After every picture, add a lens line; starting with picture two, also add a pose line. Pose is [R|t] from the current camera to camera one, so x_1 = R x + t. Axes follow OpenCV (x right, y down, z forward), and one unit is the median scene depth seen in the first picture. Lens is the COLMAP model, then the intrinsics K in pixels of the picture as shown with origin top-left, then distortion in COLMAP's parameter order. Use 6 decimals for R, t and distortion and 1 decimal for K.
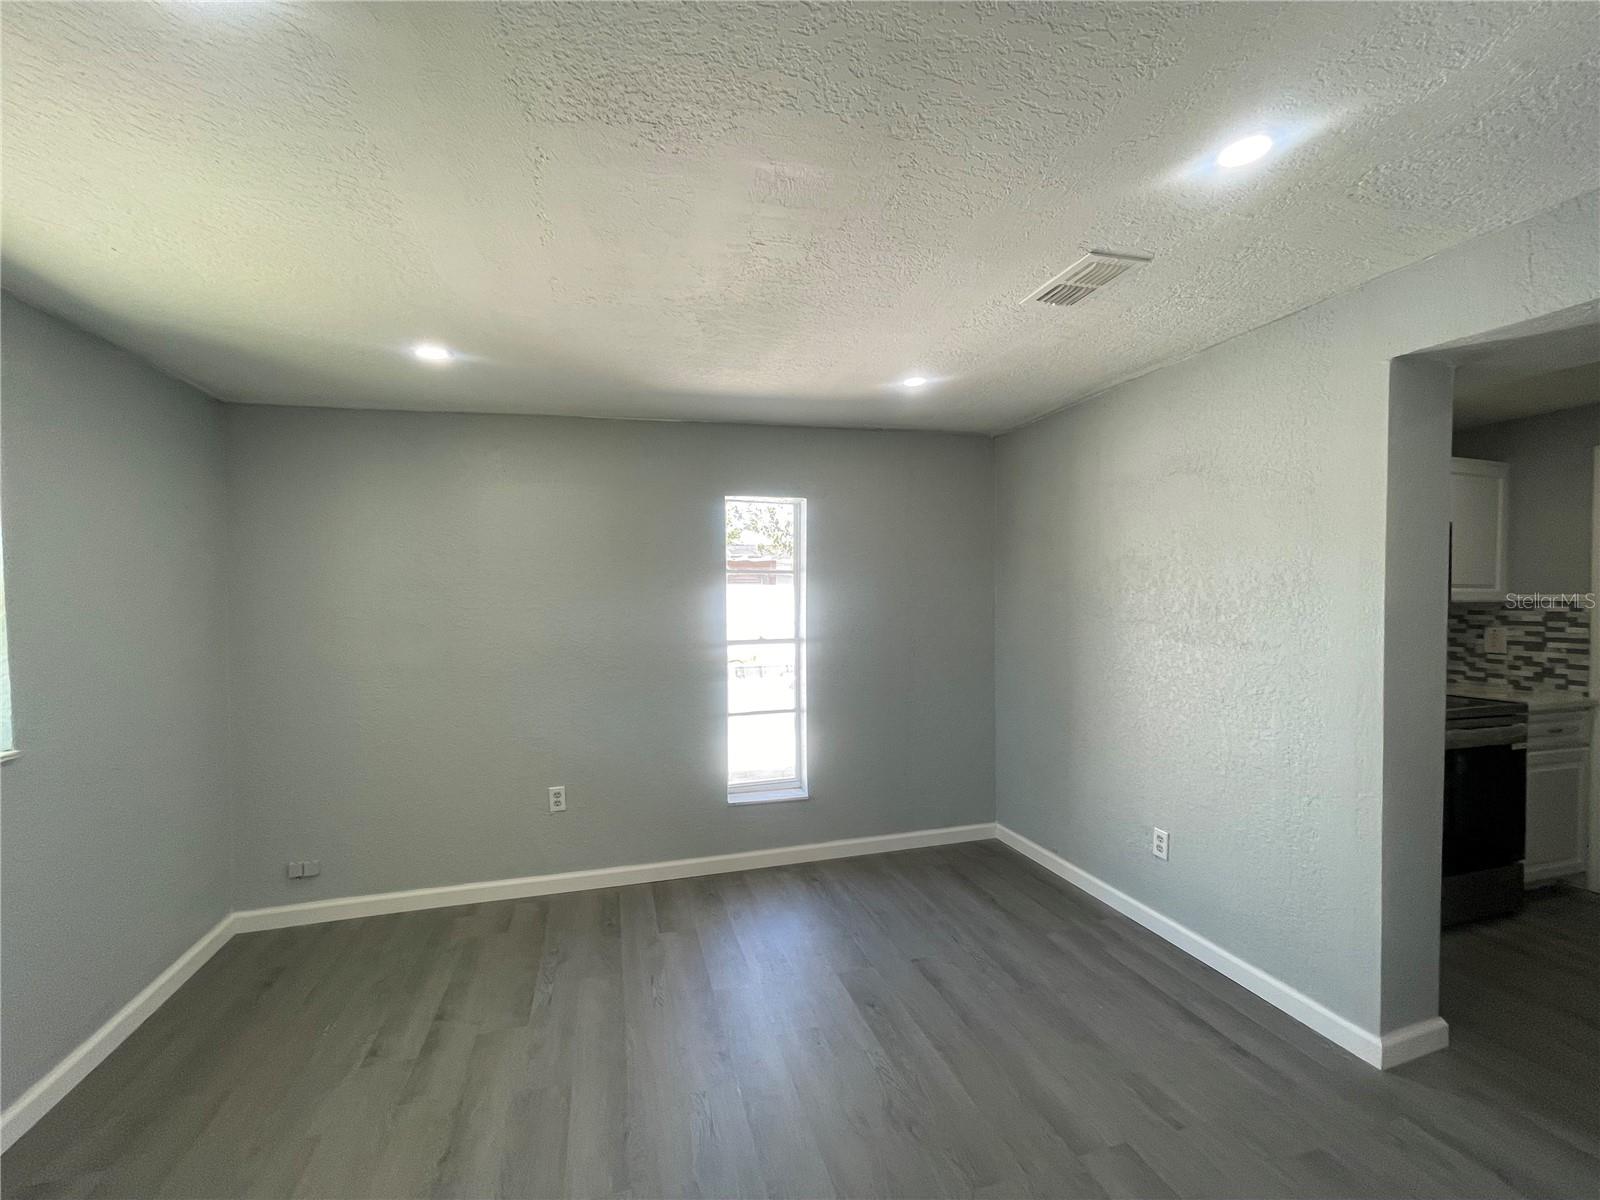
lens RADIAL K [[640.6, 0, 801.5], [0, 640.6, 606.5], [0, 0, 1]] dist [0.000818, 0.000968]
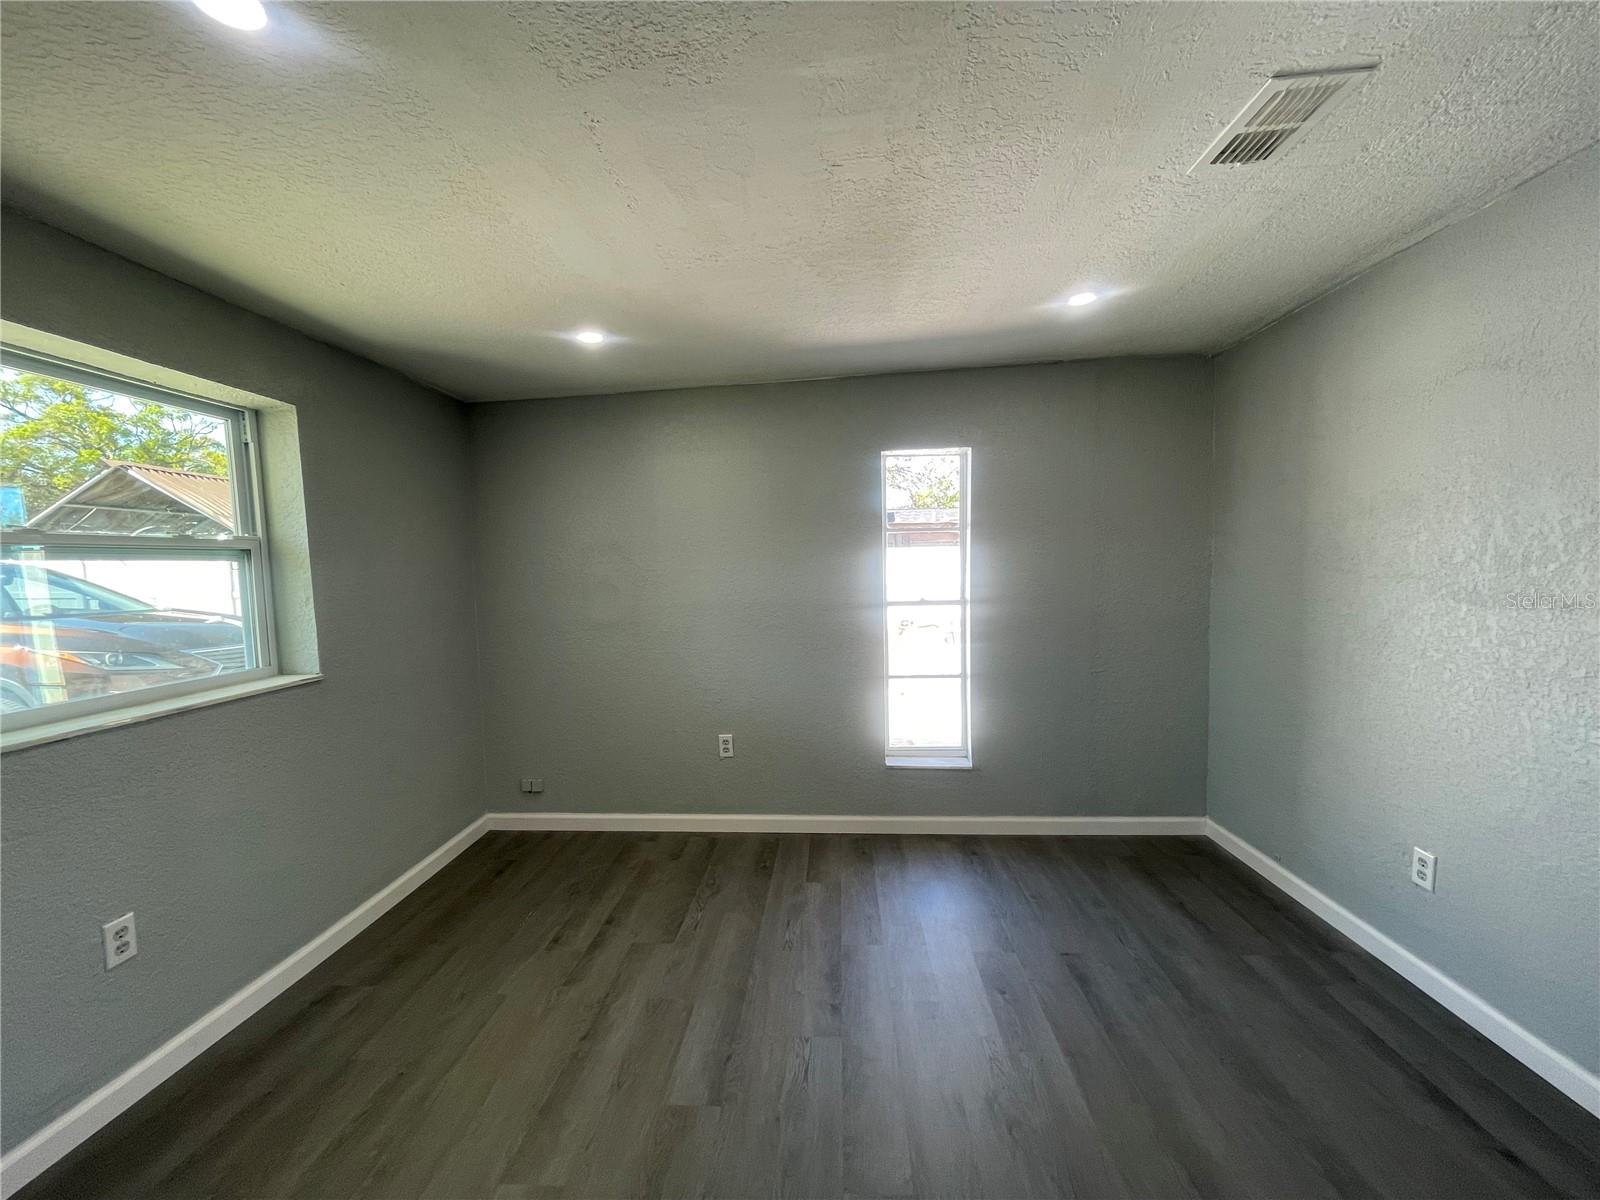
lens RADIAL K [[640.6, 0, 801.5], [0, 640.6, 606.5], [0, 0, 1]] dist [0.000818, 0.000968]
pose [[0.940310, 0.008081, -0.340223, 0.120584], [0.009540, 0.998699, 0.050086, 0.013567], [0.340185, -0.050342, 0.939010, 0.047882]]
